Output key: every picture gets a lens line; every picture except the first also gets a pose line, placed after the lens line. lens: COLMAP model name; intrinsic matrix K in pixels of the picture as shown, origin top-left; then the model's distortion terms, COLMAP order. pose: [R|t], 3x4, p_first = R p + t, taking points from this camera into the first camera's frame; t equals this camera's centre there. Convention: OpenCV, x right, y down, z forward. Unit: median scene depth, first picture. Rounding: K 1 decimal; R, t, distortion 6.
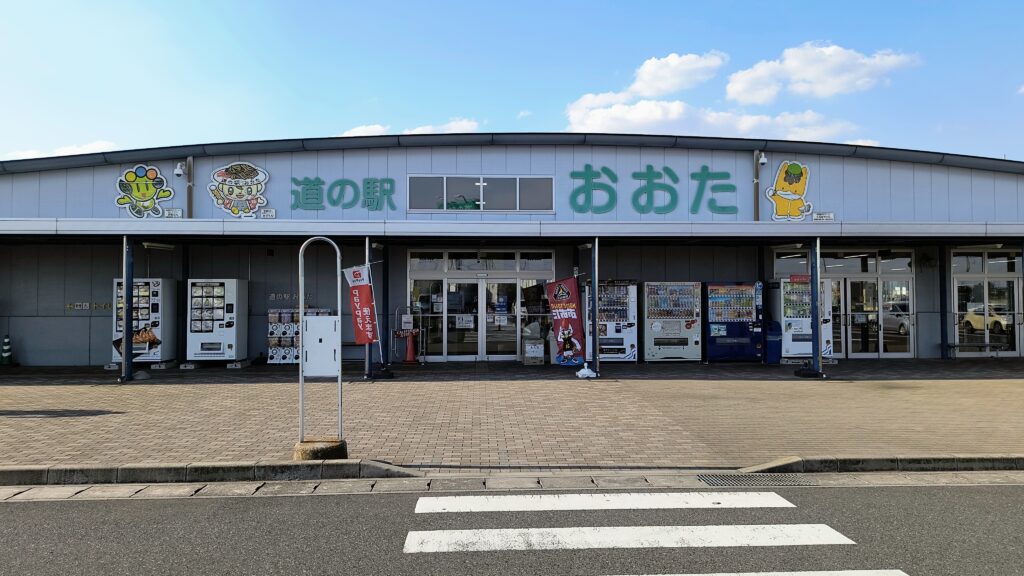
lens RADIAL K [[661.2, 0, 512.0], [0, 661.2, 288.0], [0, 0, 1]] dist [0.064700, -0.063764]
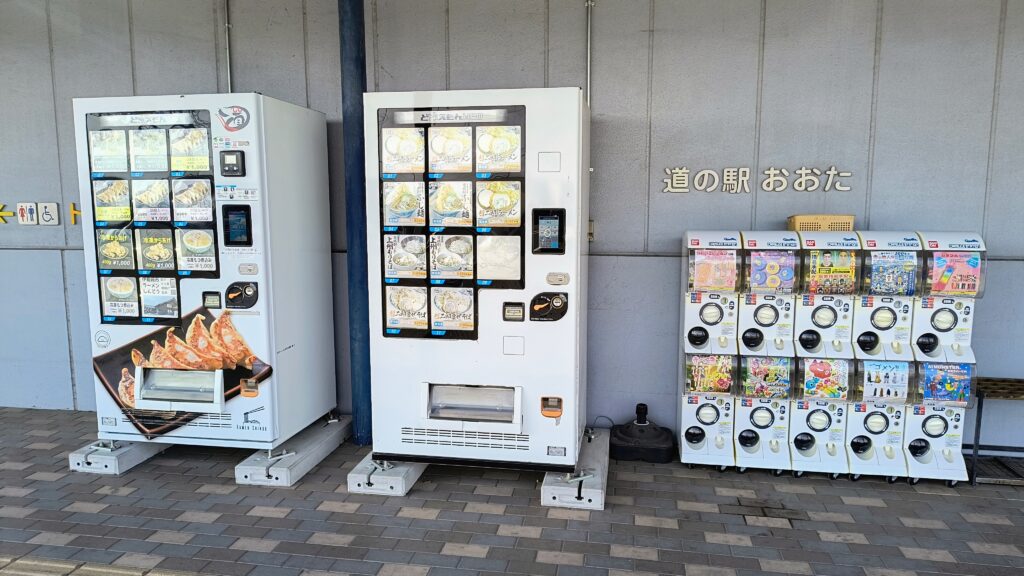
lens RADIAL K [[661.2, 0, 512.0], [0, 661.2, 288.0], [0, 0, 1]] dist [0.064700, -0.063764]
pose [[0.974423, 0.029831, -0.222735, -0.388447], [0.002927, 0.989381, 0.145313, 0.017947], [0.224704, -0.142249, 0.963988, 0.795426]]
